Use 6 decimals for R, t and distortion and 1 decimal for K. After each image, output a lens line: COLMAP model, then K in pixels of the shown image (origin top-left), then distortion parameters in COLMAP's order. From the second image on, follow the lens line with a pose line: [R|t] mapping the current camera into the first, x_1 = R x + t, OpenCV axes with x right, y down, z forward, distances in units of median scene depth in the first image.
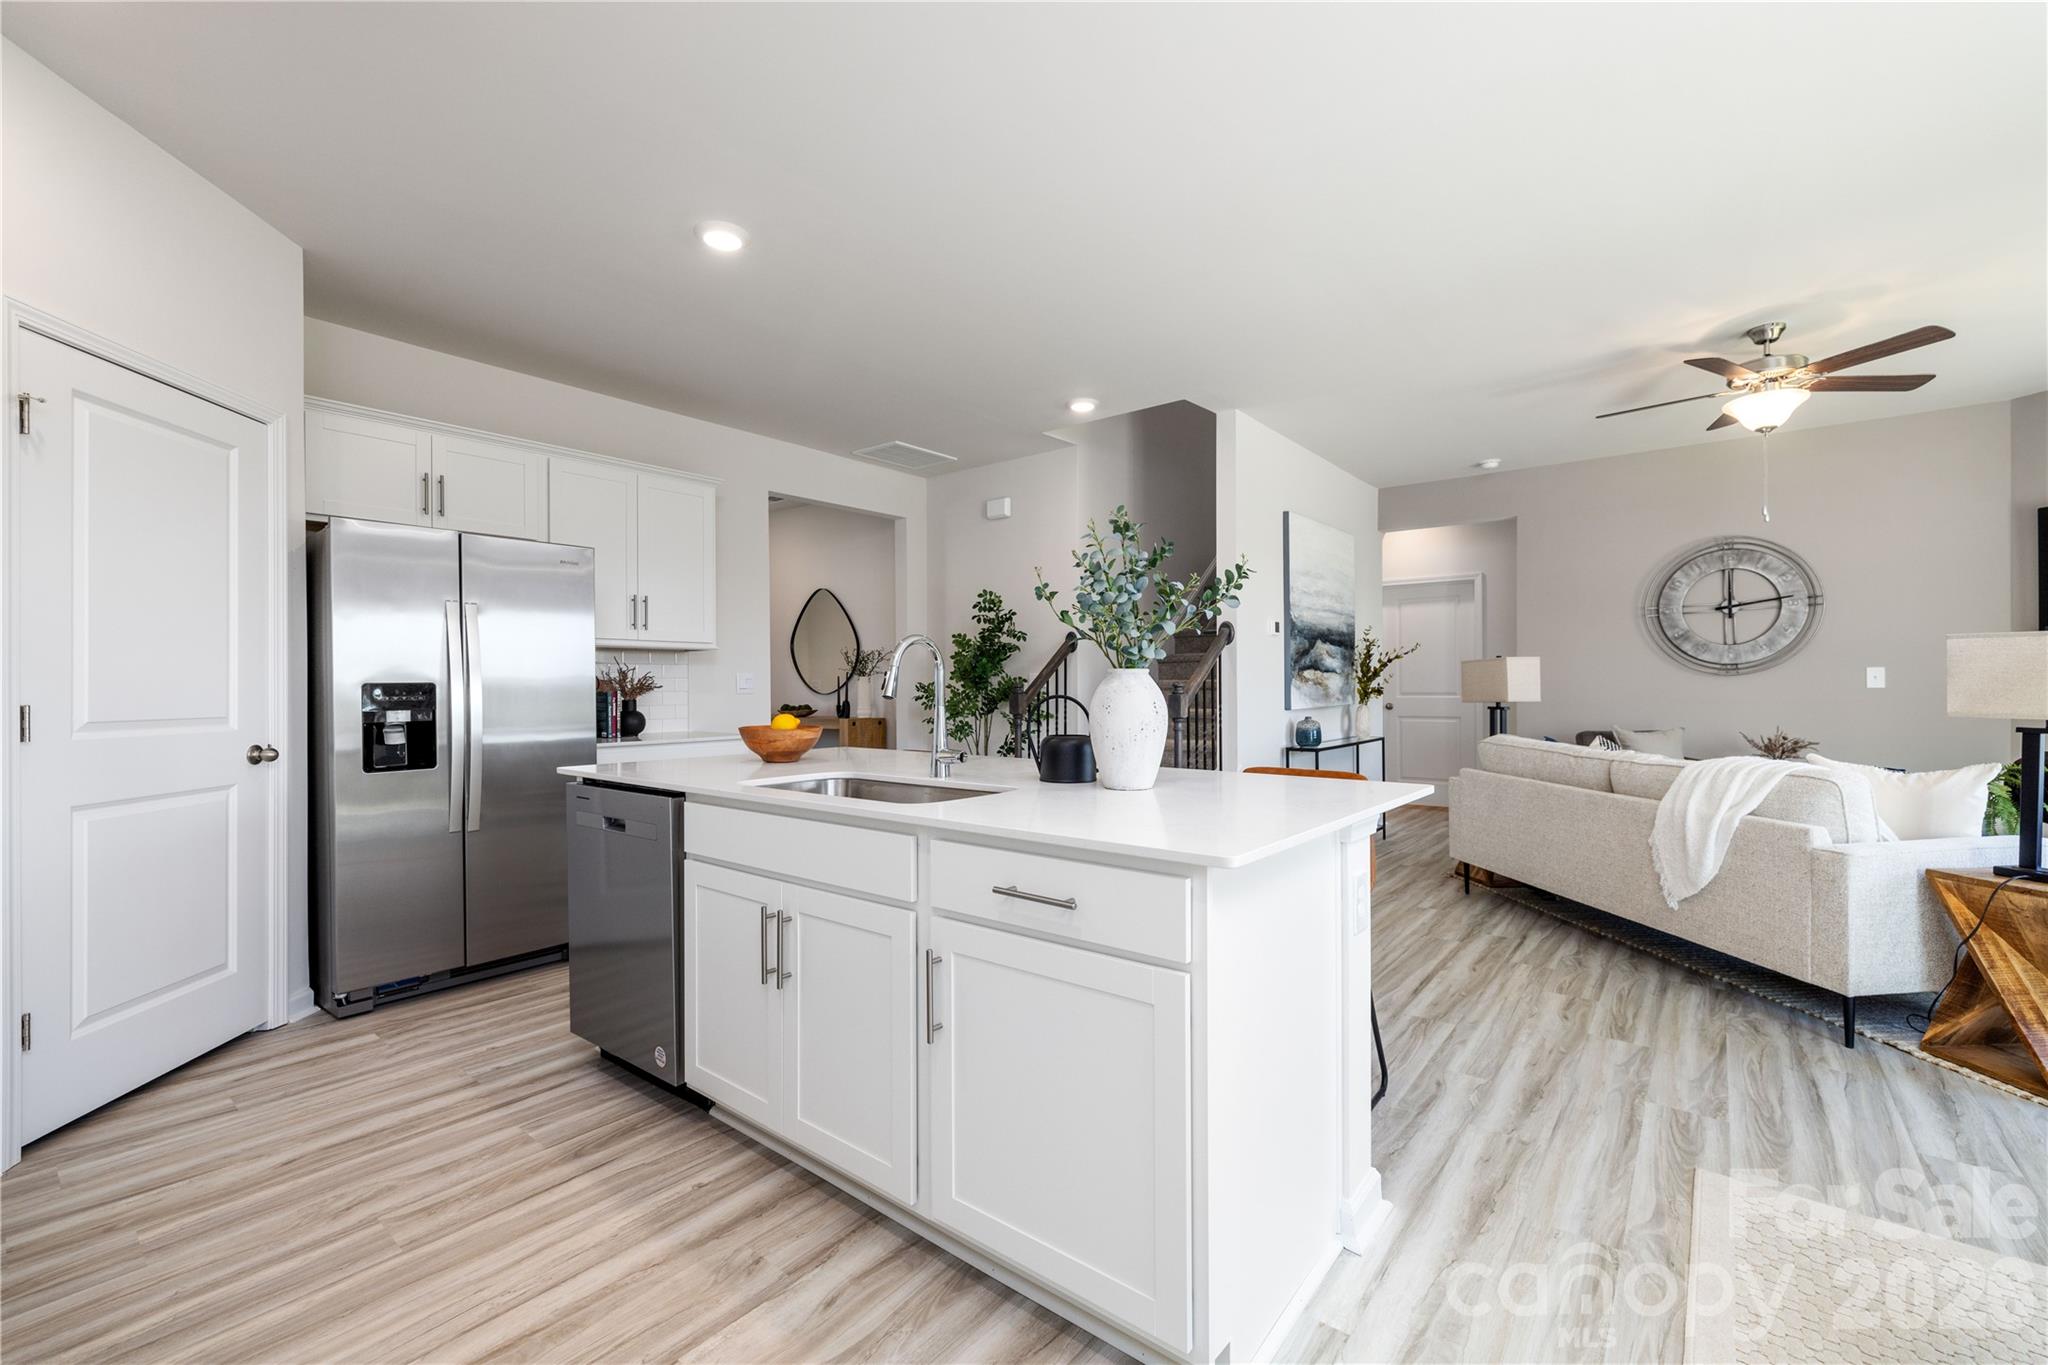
lens RADIAL K [[852.9, 0, 1021.4], [0, 852.9, 686.3], [0, 0, 1]] dist [-0.005108, 0.002185]
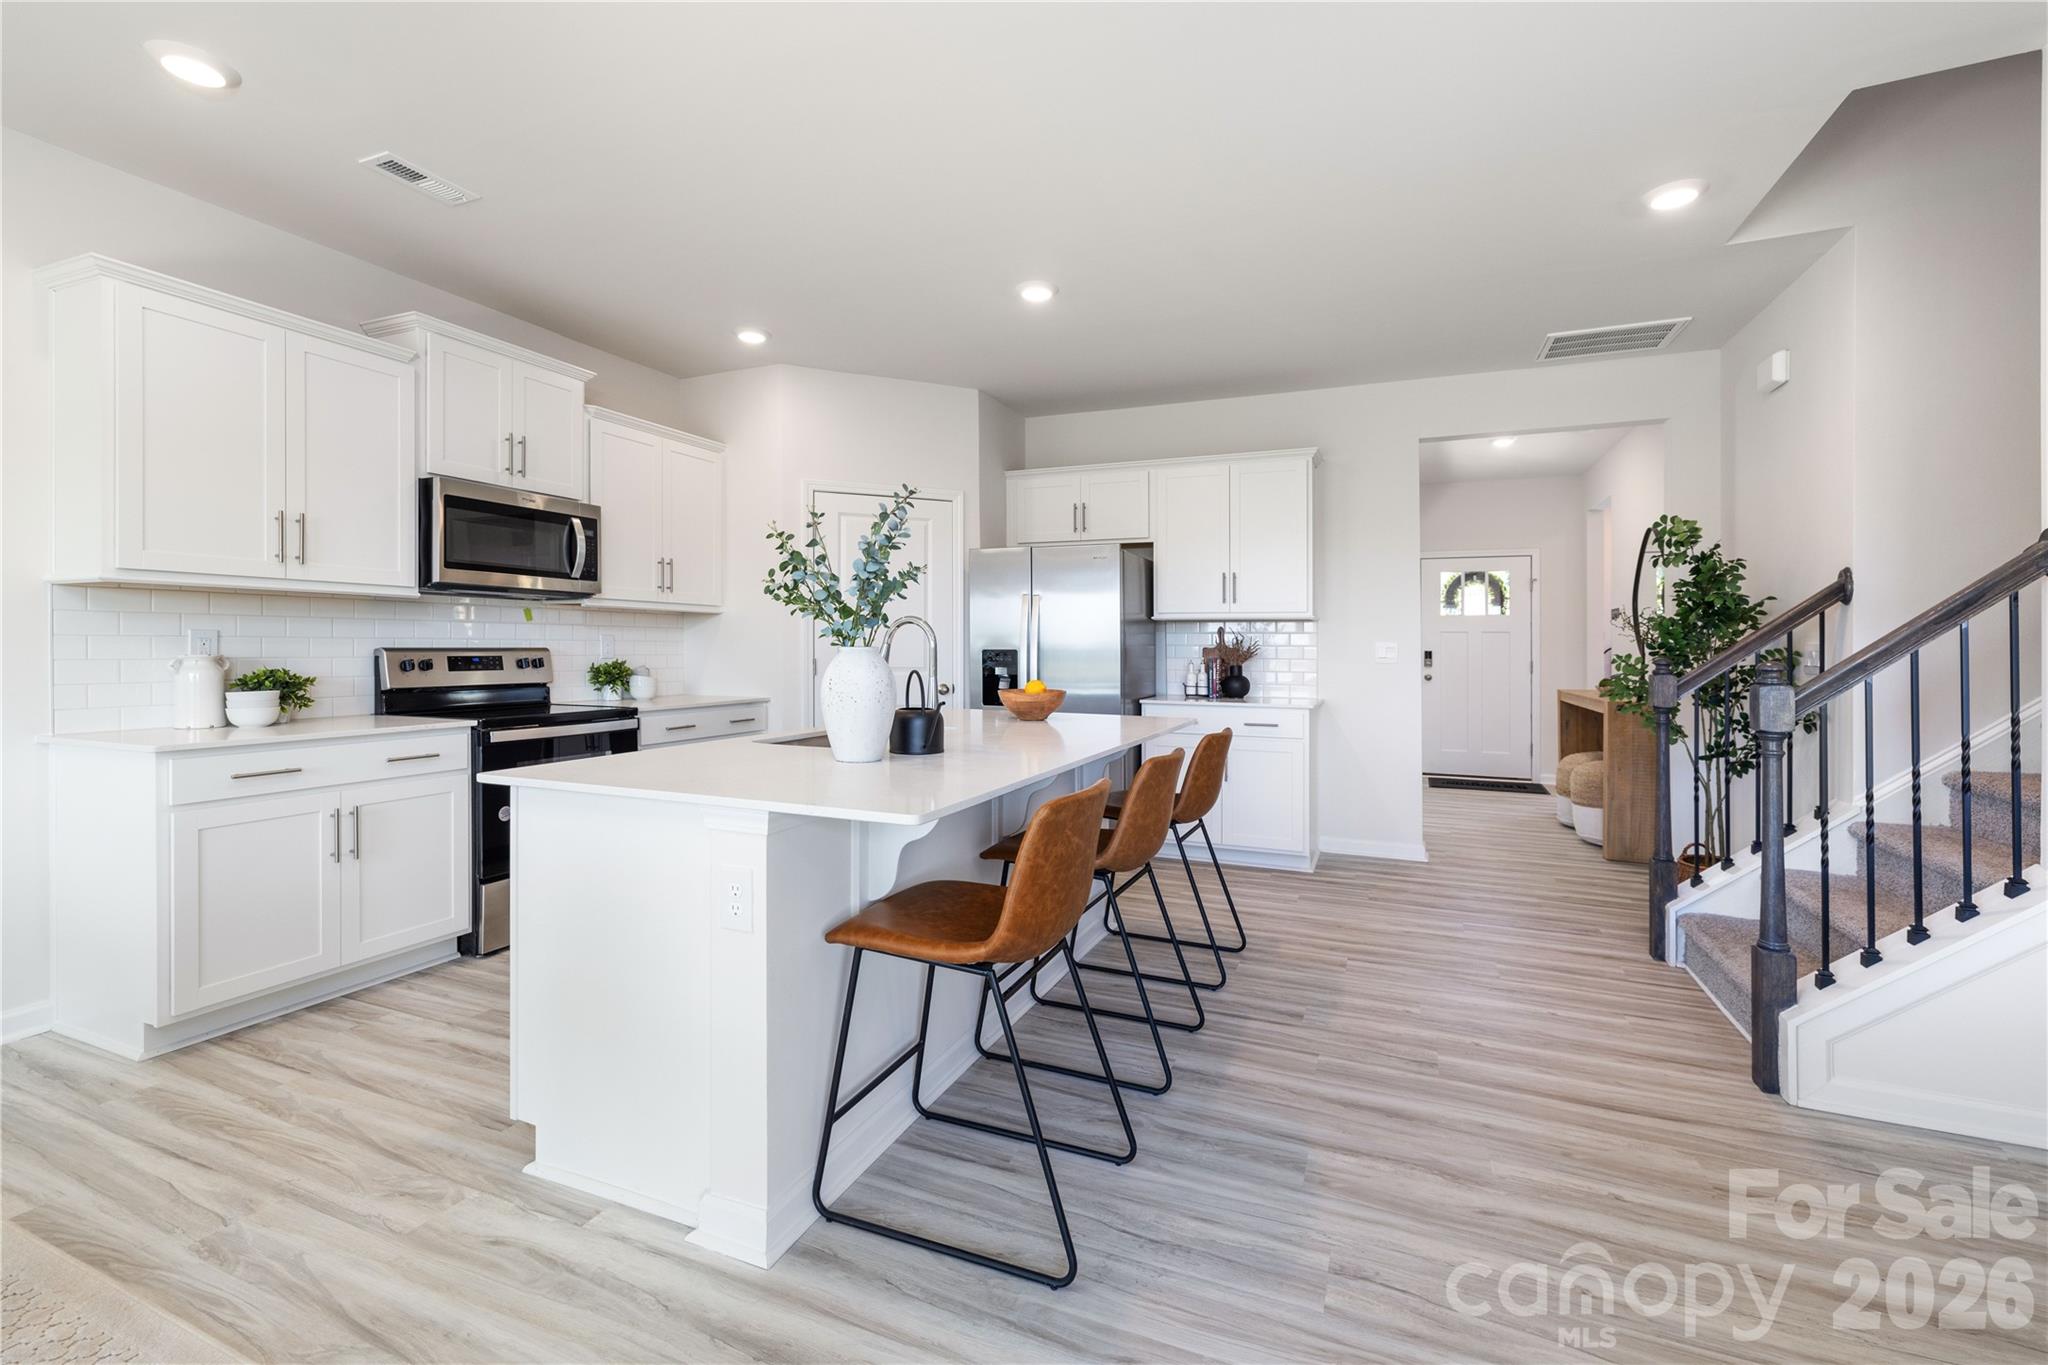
lens RADIAL K [[871.3, 0, 1034.1], [0, 871.3, 651.3], [0, 0, 1]] dist [0.003421, -0.000010]
pose [[0.284174, 0.012749, -0.958688, 0.797910], [-0.008776, 0.999904, 0.010696, -0.017876], [0.958733, 0.005374, 0.284259, 0.589504]]
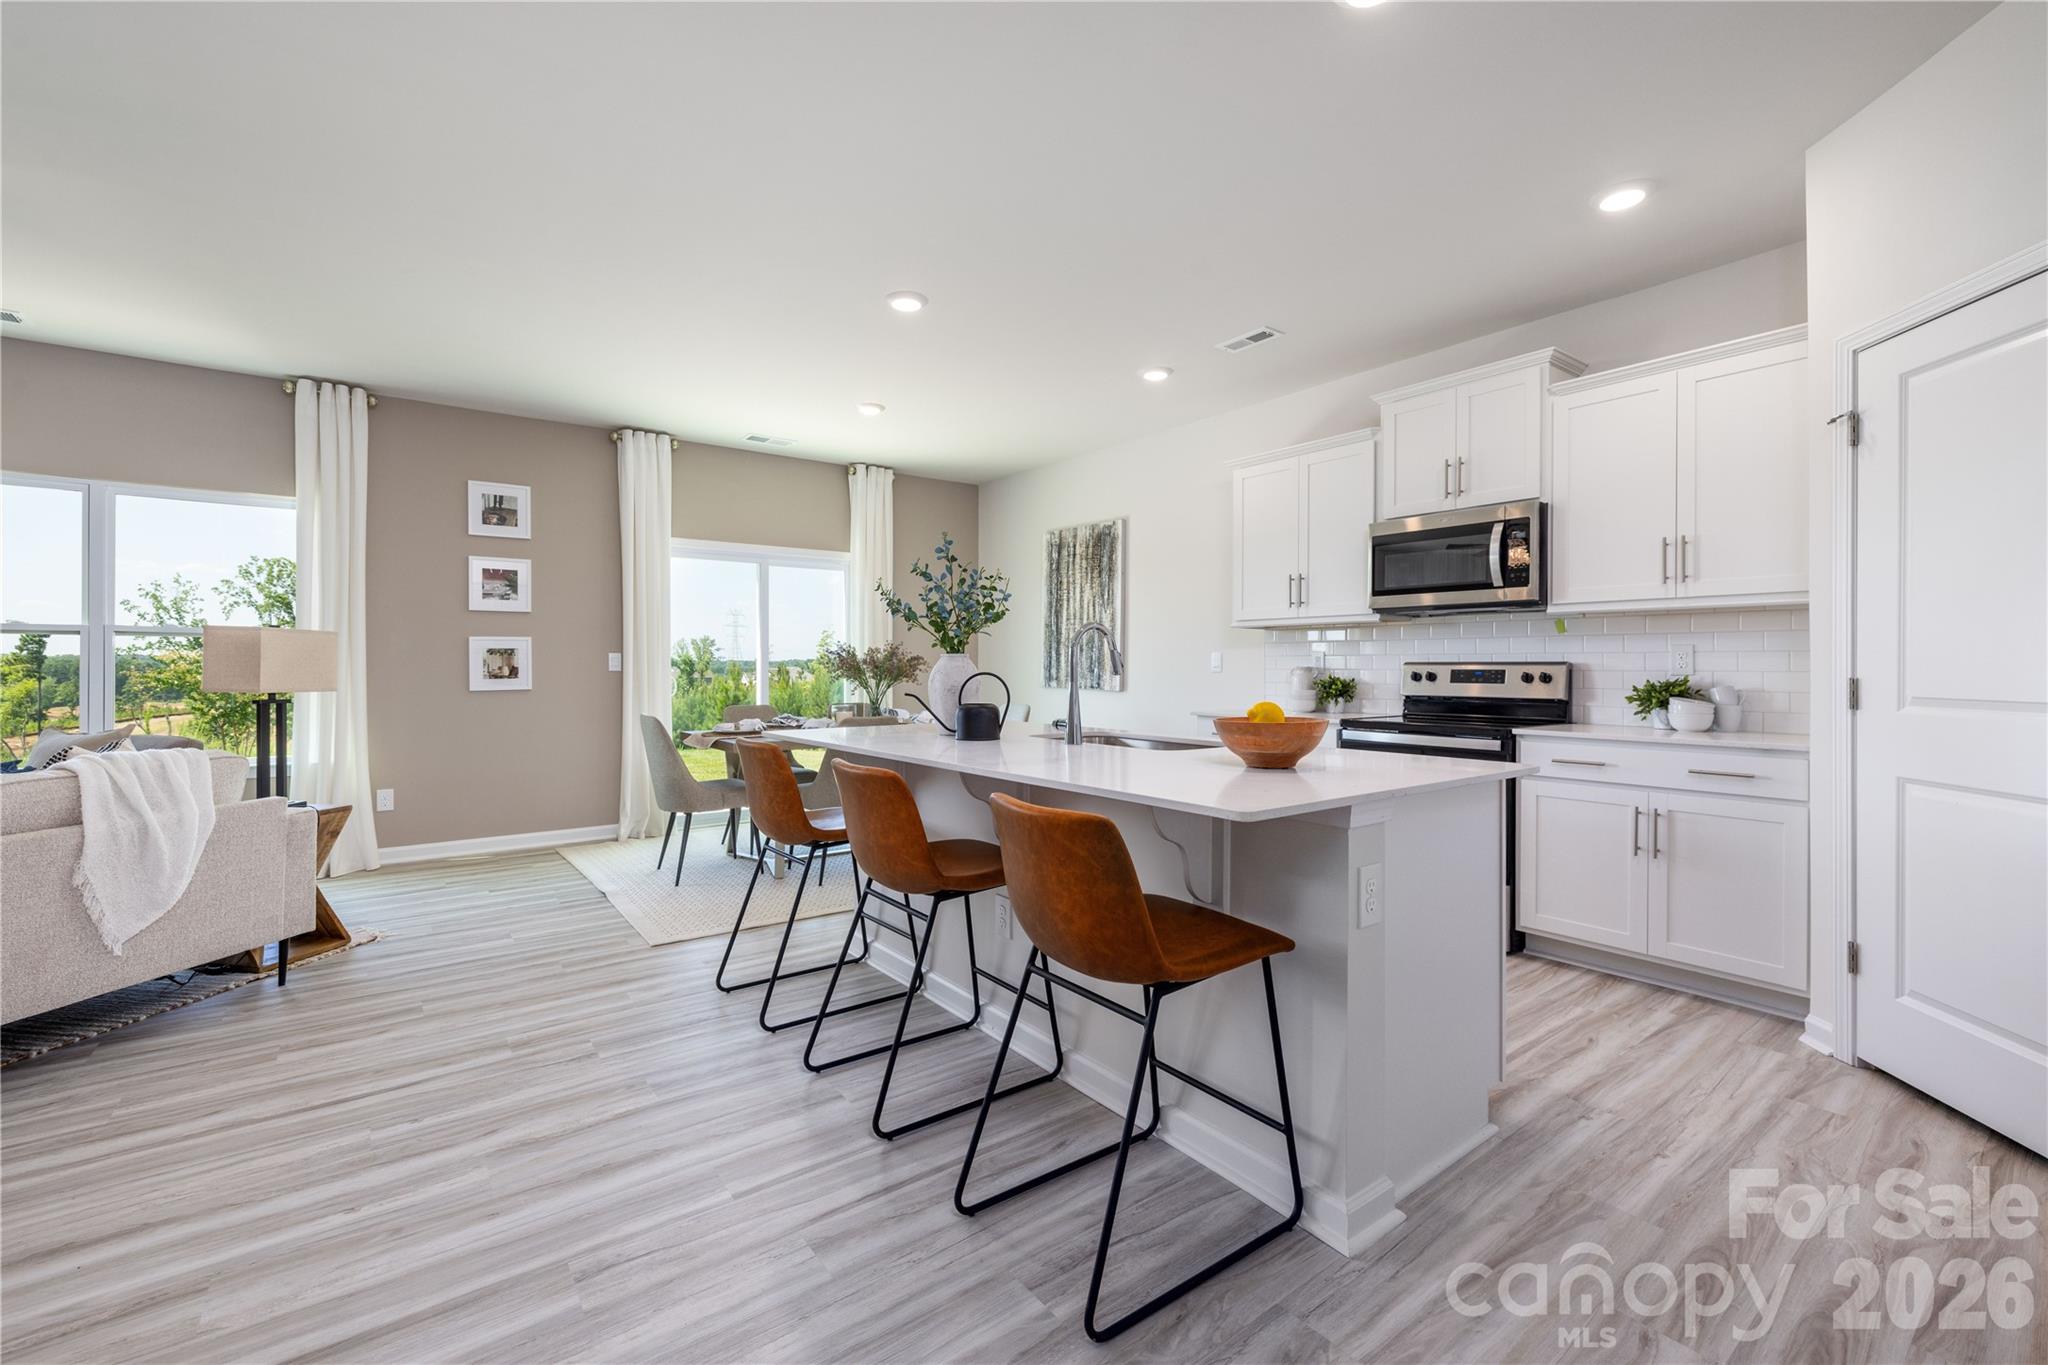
lens RADIAL K [[871.3, 0, 1021.1], [0, 871.3, 666.3], [0, 0, 1]] dist [0.003421, -0.000010]
pose [[-0.969709, 0.004302, 0.244225, -0.233484], [0.004318, 0.999991, -0.000470, 0.001310], [-0.244225, 0.000598, -0.969718, 1.600916]]
